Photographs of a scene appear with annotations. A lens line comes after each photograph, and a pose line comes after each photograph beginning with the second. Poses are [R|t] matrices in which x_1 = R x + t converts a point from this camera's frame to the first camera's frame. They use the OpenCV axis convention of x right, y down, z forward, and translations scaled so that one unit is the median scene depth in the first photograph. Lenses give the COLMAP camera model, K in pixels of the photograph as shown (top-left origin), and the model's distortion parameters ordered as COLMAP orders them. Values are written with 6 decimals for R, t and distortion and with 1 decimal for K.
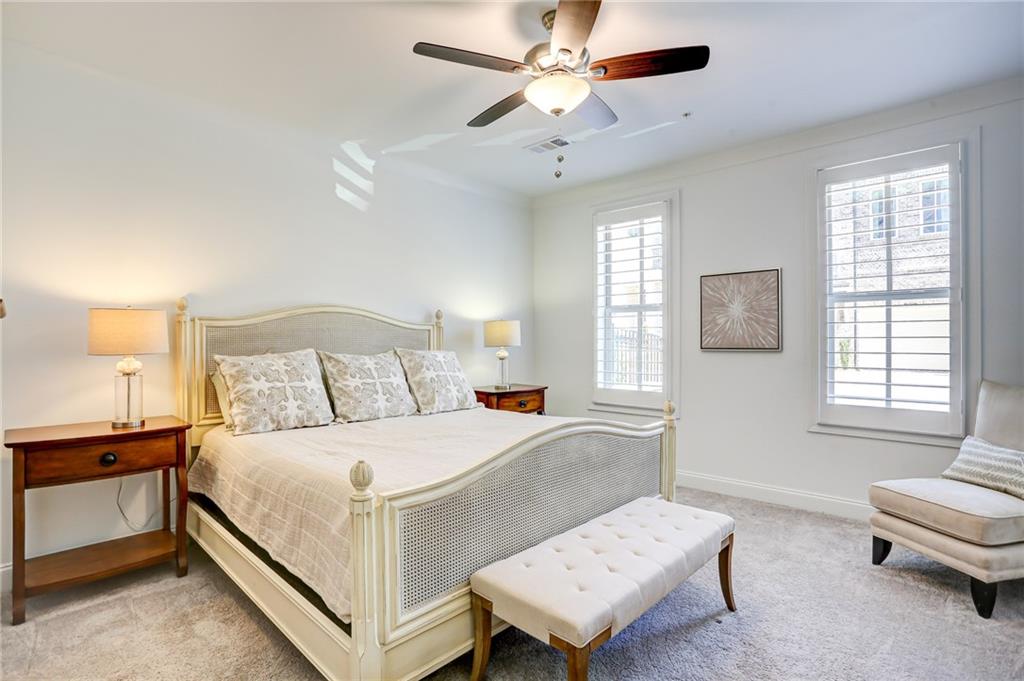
lens RADIAL K [[501.0, 0, 508.2], [0, 501.0, 339.5], [0, 0, 1]] dist [-0.073122, 0.030887]
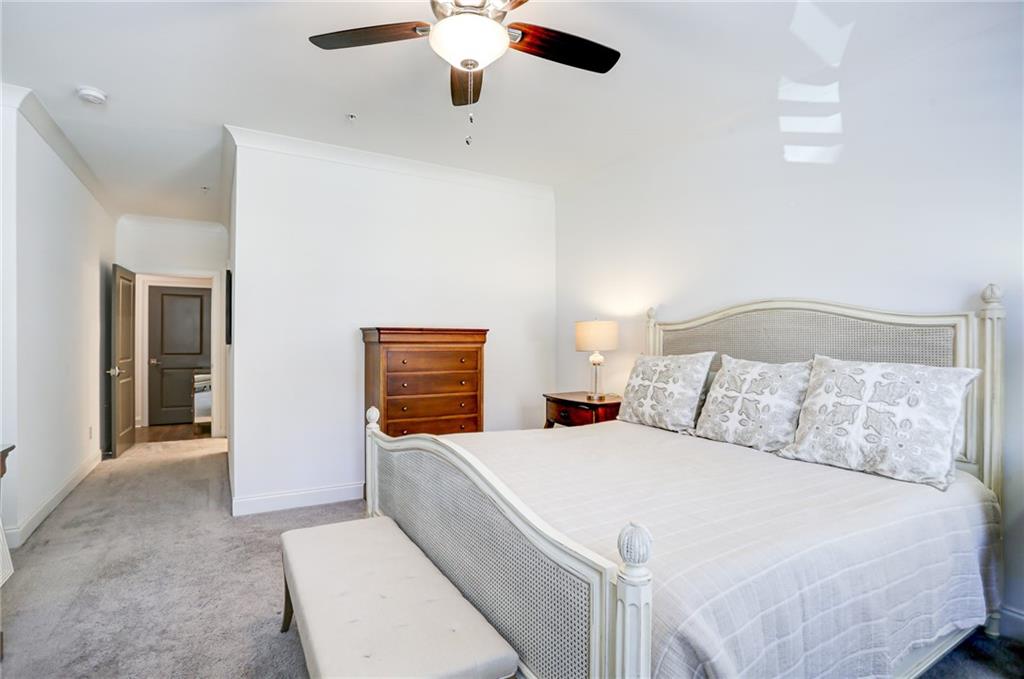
lens RADIAL K [[501.0, 0, 504.2], [0, 501.0, 340.3], [0, 0, 1]] dist [-0.073122, 0.030887]
pose [[-0.281658, 0.000784, -0.959514, 0.670839], [-0.002436, 0.999996, 0.001532, -0.003736], [0.959512, 0.002769, -0.281655, 0.999751]]
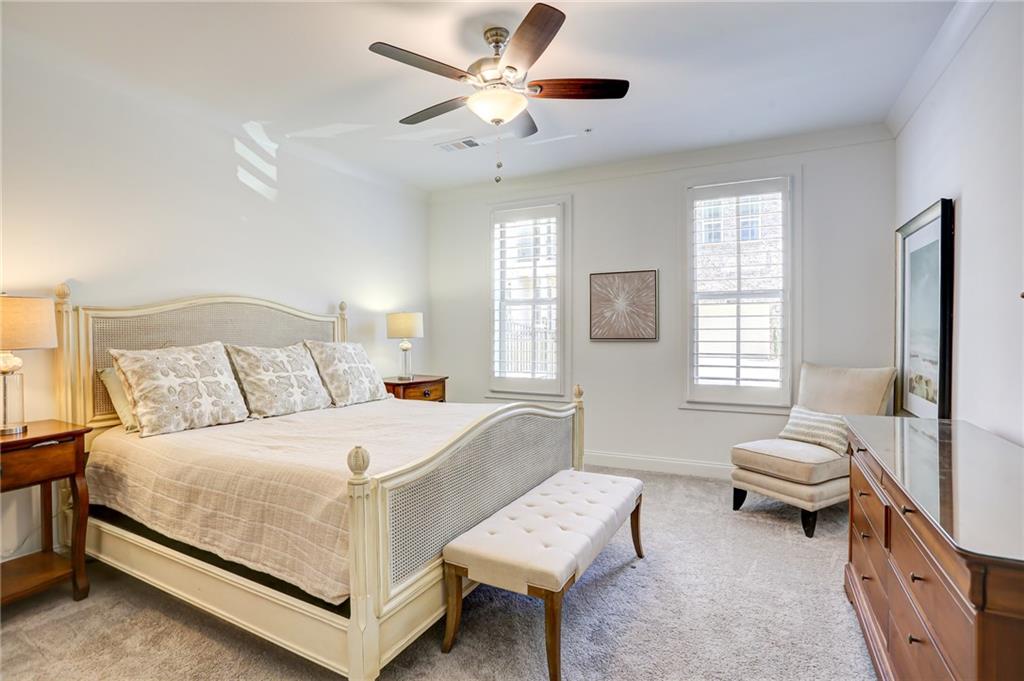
lens RADIAL K [[501.0, 0, 509.6], [0, 501.0, 340.4], [0, 0, 1]] dist [-0.073122, 0.030887]
pose [[0.960352, -0.007398, 0.278693, -0.141455], [0.002268, 0.999822, 0.018723, 0.000528], [-0.278782, -0.017349, 0.960198, -0.048640]]
